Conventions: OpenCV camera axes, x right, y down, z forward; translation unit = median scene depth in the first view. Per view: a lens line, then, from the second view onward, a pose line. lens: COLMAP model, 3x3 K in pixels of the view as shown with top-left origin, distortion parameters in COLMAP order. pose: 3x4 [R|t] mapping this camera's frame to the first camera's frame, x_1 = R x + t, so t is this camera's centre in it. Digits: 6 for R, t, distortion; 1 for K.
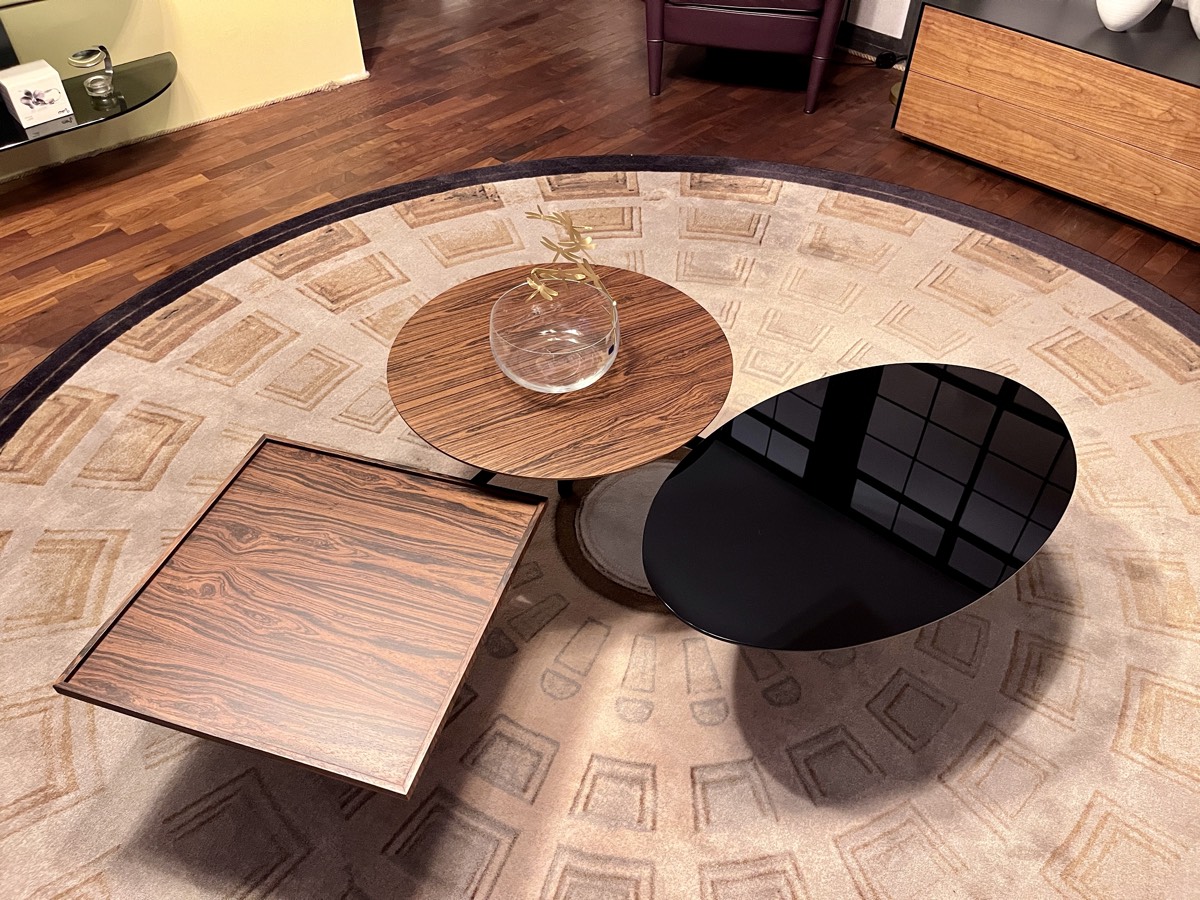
lens RADIAL K [[922.6, 0, 600.0], [0, 922.6, 450.0], [0, 0, 1]] dist [0.048803, -0.041901]
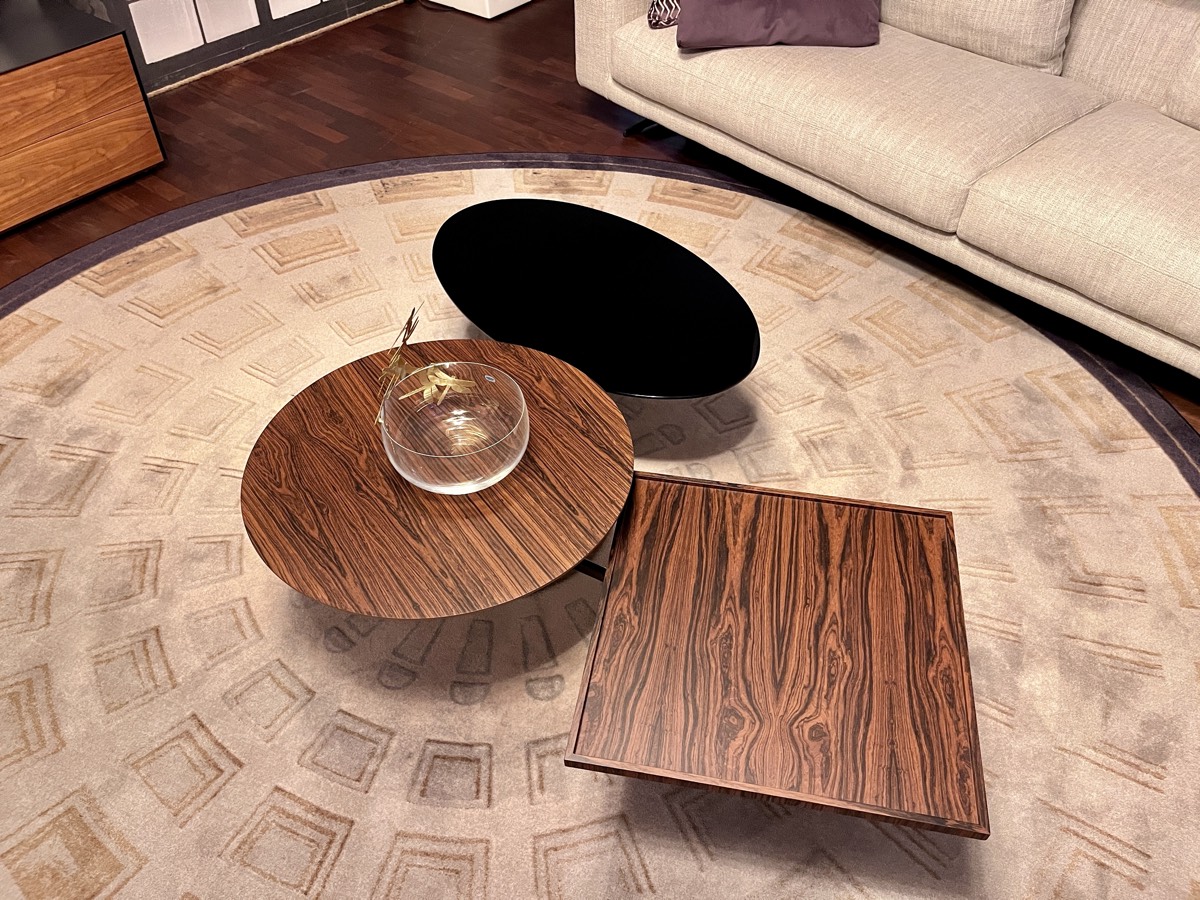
lens RADIAL K [[909.3, 0, 596.4], [0, 909.3, 453.4], [0, 0, 1]] dist [0.072782, -0.110374]
pose [[-0.113697, -0.704107, 0.700933, -0.445463], [0.692963, 0.449364, 0.563803, -0.328604], [-0.711952, 0.549823, 0.436829, 0.336233]]
